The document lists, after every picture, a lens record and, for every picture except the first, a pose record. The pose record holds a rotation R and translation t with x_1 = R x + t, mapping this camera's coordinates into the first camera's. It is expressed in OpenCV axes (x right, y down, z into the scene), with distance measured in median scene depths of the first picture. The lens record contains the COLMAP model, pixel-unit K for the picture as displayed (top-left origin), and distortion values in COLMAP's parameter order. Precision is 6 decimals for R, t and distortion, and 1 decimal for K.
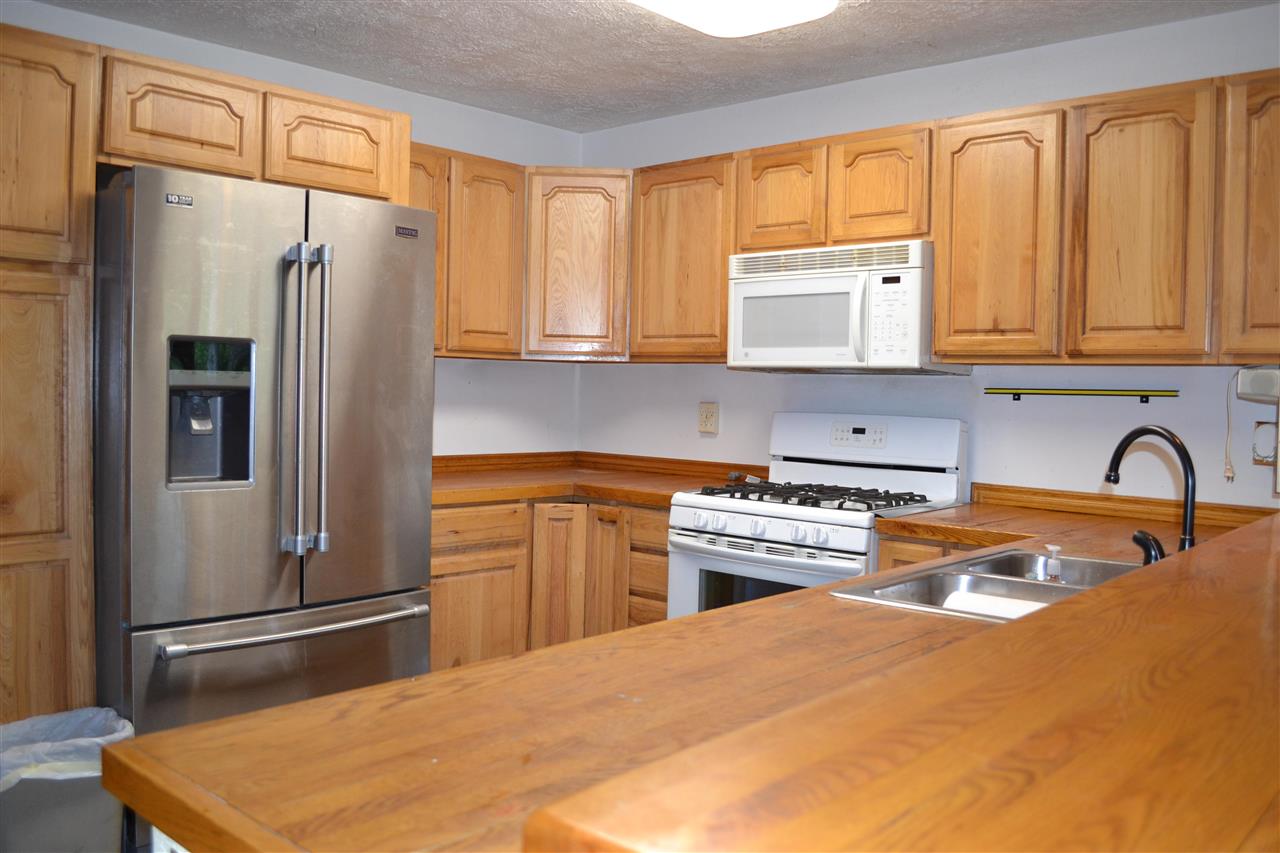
lens RADIAL K [[1061.5, 0, 633.7], [0, 1061.5, 425.3], [0, 0, 1]] dist [-0.088145, 0.028861]
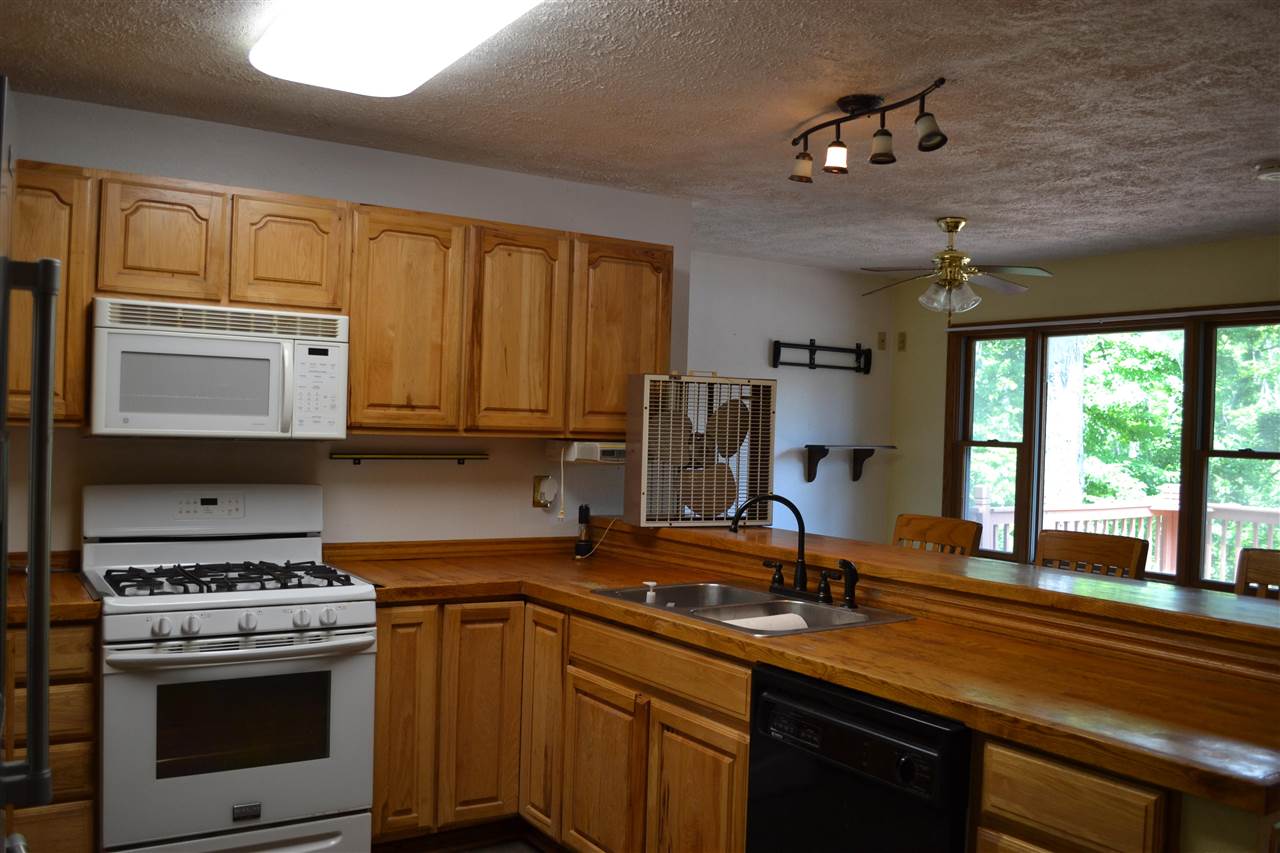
lens RADIAL K [[1061.5, 0, 637.4], [0, 1061.5, 428.8], [0, 0, 1]] dist [-0.088145, 0.028861]
pose [[0.250153, -0.012380, 0.968127, -0.662530], [0.014428, 0.999855, 0.009058, -0.070034], [-0.968099, 0.011702, 0.250296, 0.460942]]
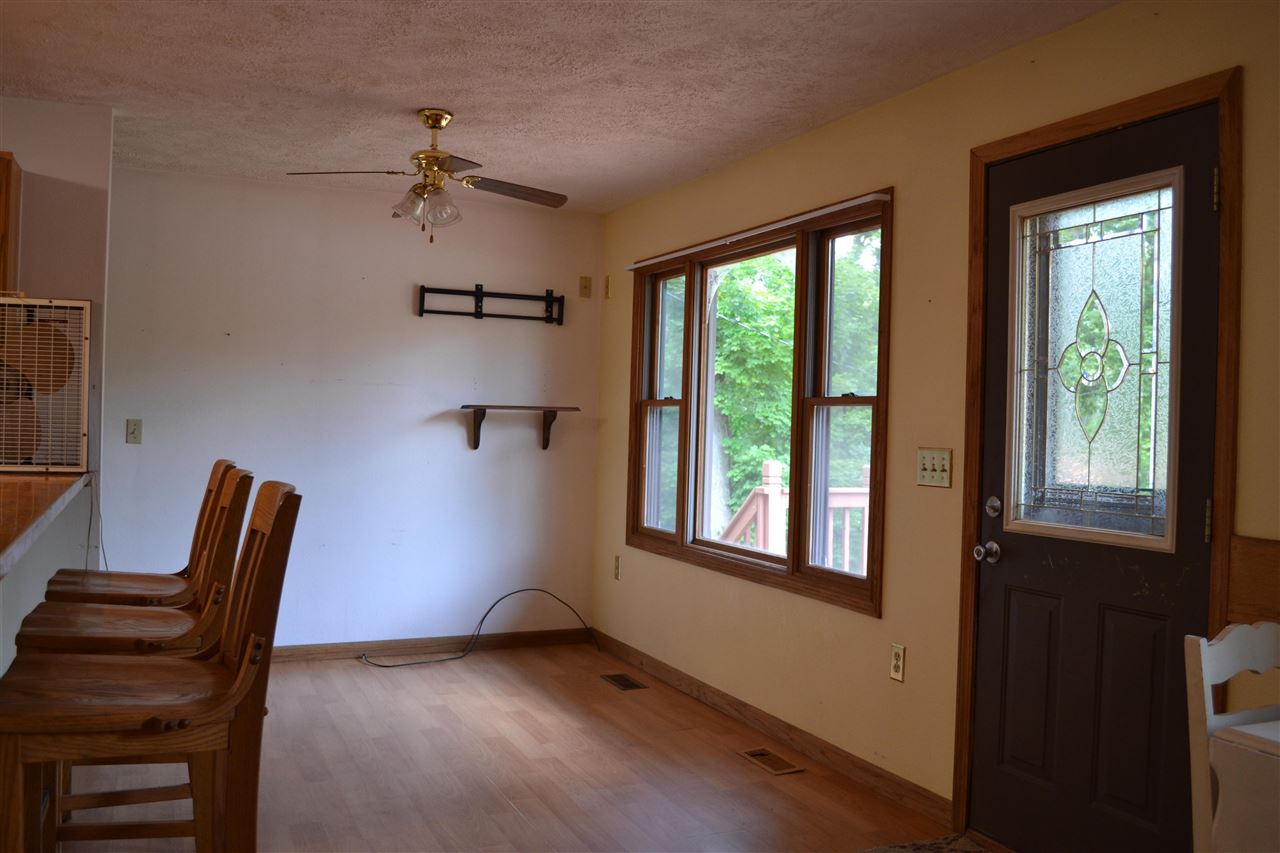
lens RADIAL K [[1113.3, 0, 639.2], [0, 1113.3, 425.9], [0, 0, 1]] dist [-0.017074, -0.013299]
pose [[0.379921, -0.007171, 0.924991, -0.221314], [0.020376, 0.999792, -0.000618, 0.022300], [-0.924794, 0.019082, 0.379988, -0.297339]]
